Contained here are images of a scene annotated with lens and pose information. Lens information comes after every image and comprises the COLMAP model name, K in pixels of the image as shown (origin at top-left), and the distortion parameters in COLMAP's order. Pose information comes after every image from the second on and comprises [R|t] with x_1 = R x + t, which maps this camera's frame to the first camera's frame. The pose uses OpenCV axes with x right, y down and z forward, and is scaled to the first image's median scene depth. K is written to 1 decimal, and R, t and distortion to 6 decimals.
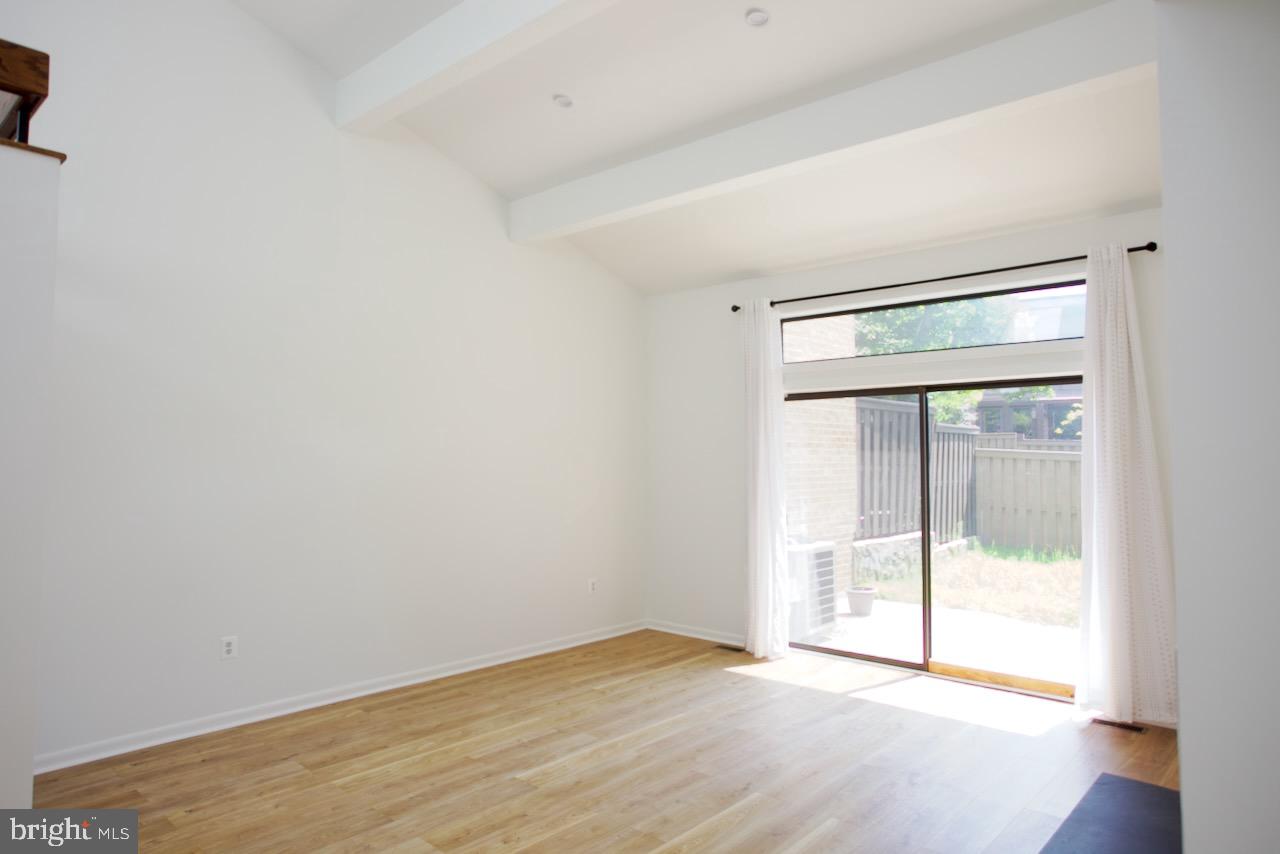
lens RADIAL K [[783.8, 0, 631.5], [0, 783.8, 426.7], [0, 0, 1]] dist [-0.064258, 0.054129]
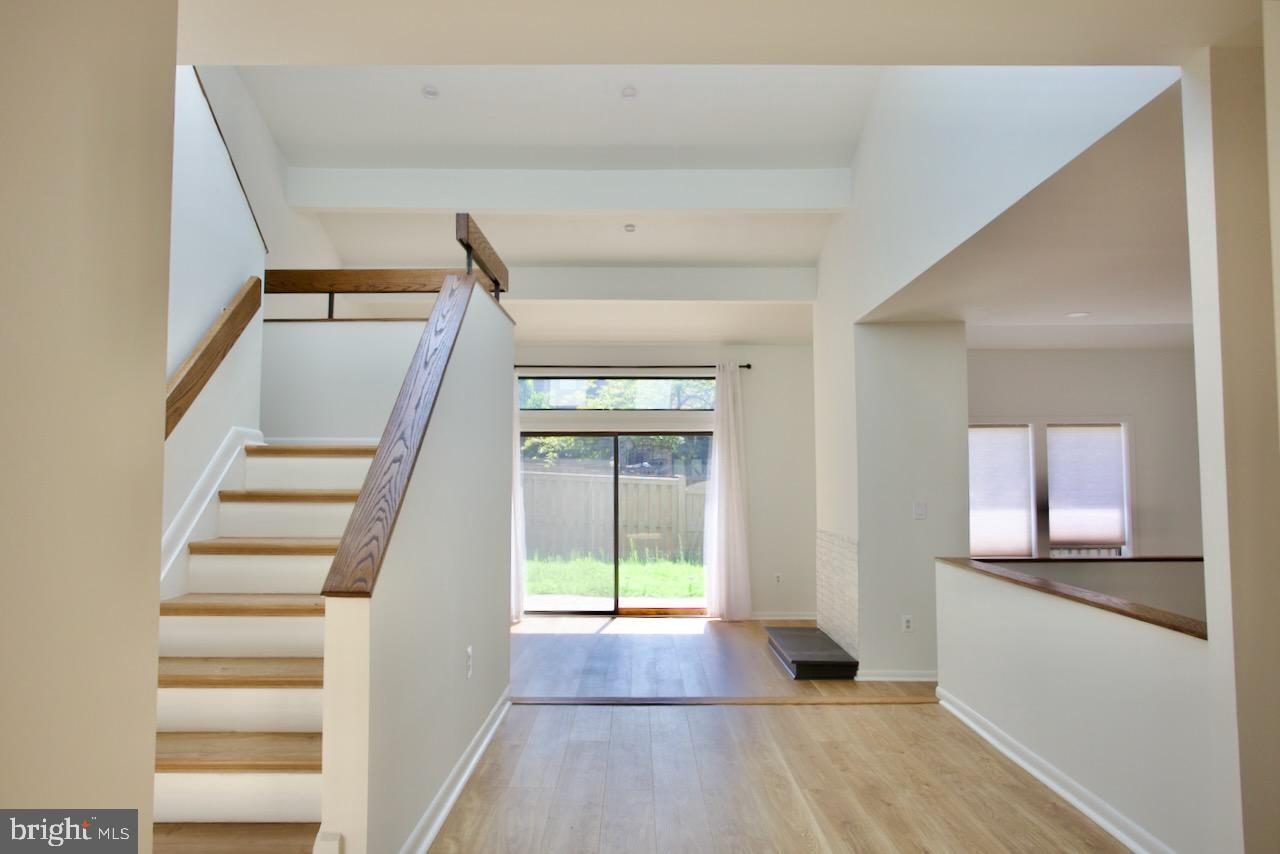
lens RADIAL K [[915.4, 0, 640.0], [0, 915.4, 427.0], [0, 0, 1]] dist [-0.004914, 0.000077]
pose [[0.734183, 0.039183, 0.677820, -1.045890], [-0.027869, 0.999231, -0.027576, -0.015906], [-0.678379, 0.001356, 0.734711, -0.475615]]
